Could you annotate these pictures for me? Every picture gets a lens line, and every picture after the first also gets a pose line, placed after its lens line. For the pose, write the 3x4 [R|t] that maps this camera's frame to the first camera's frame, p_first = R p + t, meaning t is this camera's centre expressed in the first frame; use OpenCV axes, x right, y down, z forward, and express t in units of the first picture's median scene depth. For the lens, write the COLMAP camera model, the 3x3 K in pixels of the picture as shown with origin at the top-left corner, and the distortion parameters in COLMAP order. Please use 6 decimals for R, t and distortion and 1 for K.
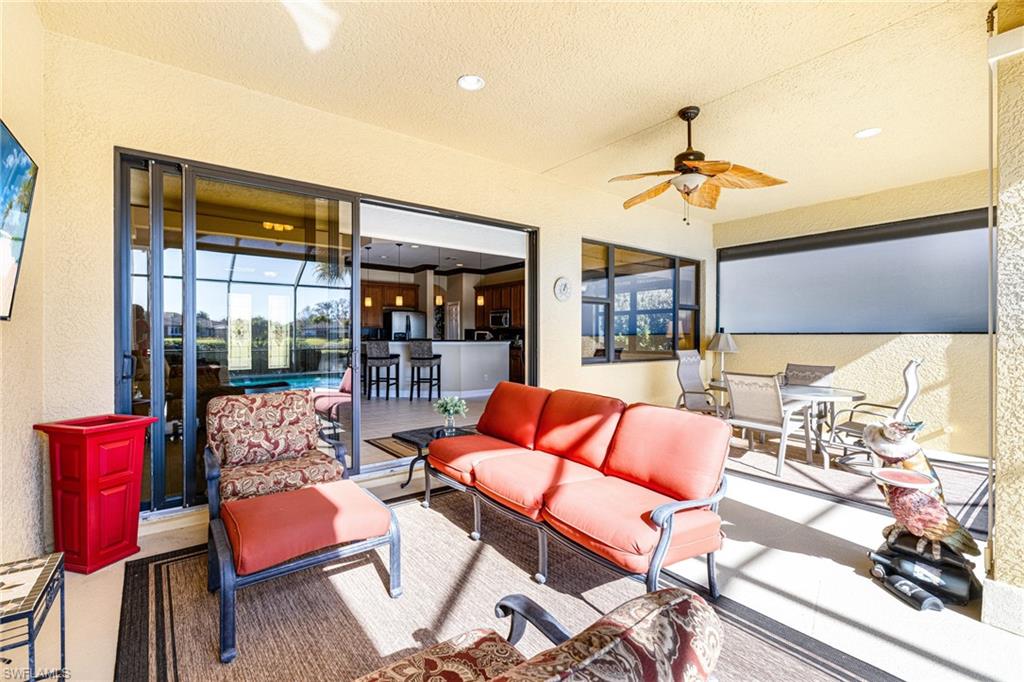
lens RADIAL K [[452.4, 0, 511.2], [0, 452.4, 336.5], [0, 0, 1]] dist [0.000145, -0.000782]
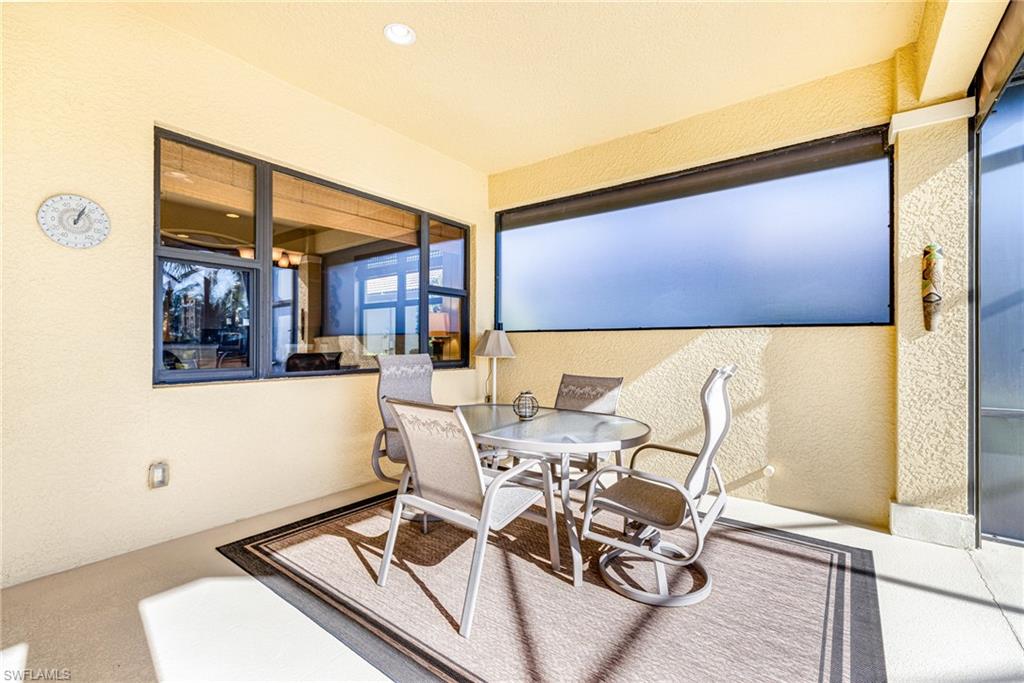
lens RADIAL K [[452.4, 0, 508.8], [0, 452.4, 340.4], [0, 0, 1]] dist [0.000145, -0.000782]
pose [[0.965824, 0.002436, 0.259186, 0.382280], [-0.000377, 0.999968, -0.007992, 0.017451], [-0.259197, 0.007621, 0.965794, 0.409044]]
